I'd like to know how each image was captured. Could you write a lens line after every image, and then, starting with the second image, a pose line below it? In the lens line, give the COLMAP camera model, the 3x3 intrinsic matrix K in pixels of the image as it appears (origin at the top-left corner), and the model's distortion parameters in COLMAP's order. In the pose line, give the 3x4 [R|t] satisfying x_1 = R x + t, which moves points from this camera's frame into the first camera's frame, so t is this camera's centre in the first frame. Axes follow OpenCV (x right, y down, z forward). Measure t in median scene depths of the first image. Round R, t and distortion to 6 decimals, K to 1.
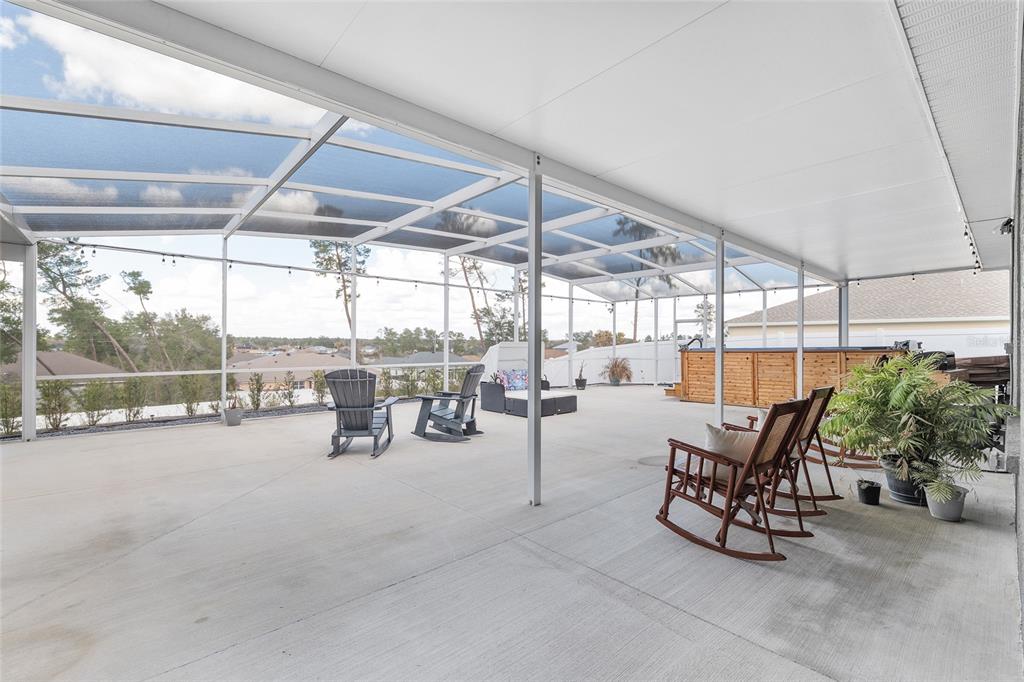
lens RADIAL K [[443.5, 0, 508.8], [0, 443.5, 340.1], [0, 0, 1]] dist [-0.003305, -0.000627]
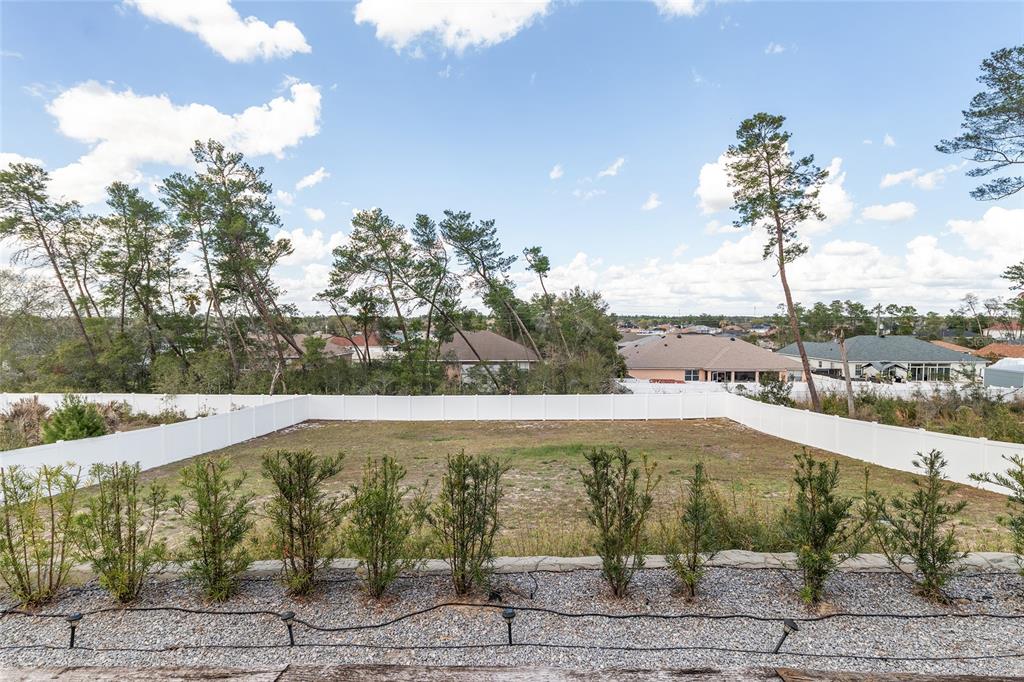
lens RADIAL K [[494.8, 0, 516.1], [0, 494.8, 342.4], [0, 0, 1]] dist [-0.002538, -0.001175]
pose [[0.729007, 0.027473, -0.683955, -0.126096], [0.006182, 0.998889, 0.046713, -0.003216], [0.684478, -0.038282, 0.728027, 0.166374]]
